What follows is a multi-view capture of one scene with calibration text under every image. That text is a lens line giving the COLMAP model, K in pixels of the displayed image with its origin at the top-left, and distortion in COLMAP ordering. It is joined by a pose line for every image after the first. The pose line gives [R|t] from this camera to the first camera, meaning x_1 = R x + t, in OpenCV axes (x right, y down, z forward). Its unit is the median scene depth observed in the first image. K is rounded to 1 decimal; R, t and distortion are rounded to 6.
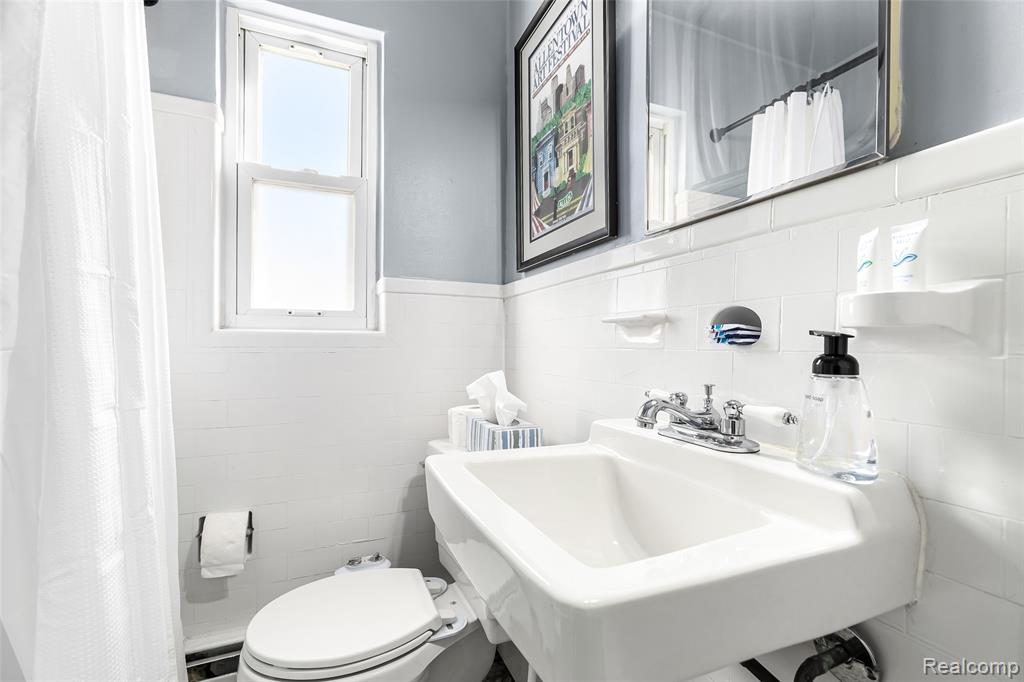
lens RADIAL K [[469.4, 0, 523.3], [0, 469.4, 343.7], [0, 0, 1]] dist [0.005692, 0.000115]
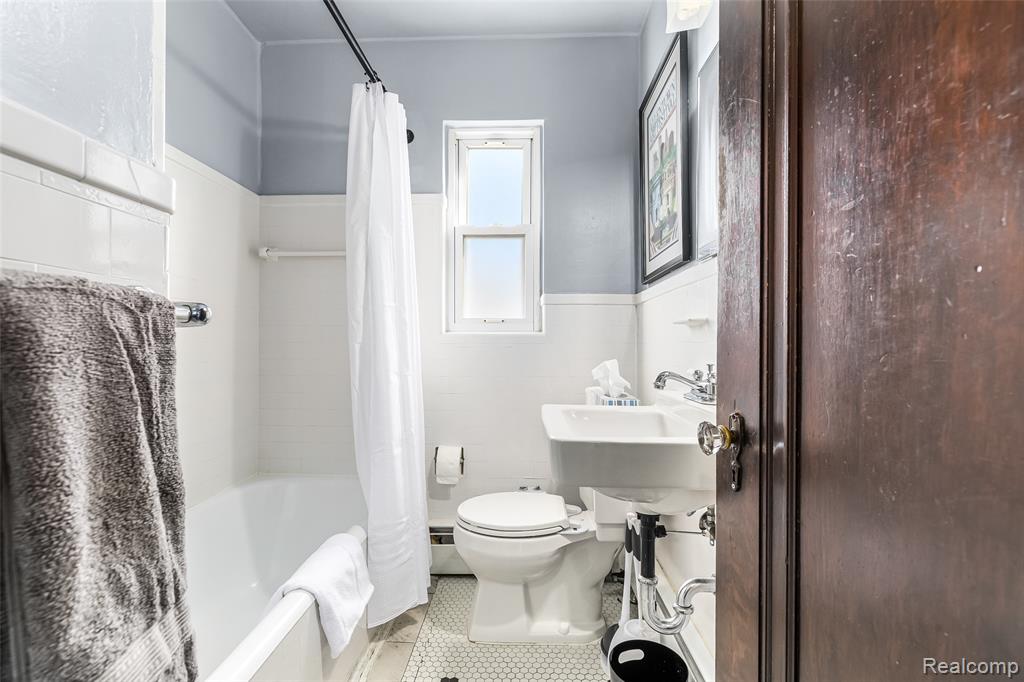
lens RADIAL K [[469.4, 0, 523.3], [0, 469.4, 343.7], [0, 0, 1]] dist [0.005692, 0.000115]
pose [[0.911603, -0.004604, -0.411046, 0.260047], [0.004607, 0.999989, -0.000984, 0.010195], [0.411046, -0.000997, 0.911614, -0.357678]]
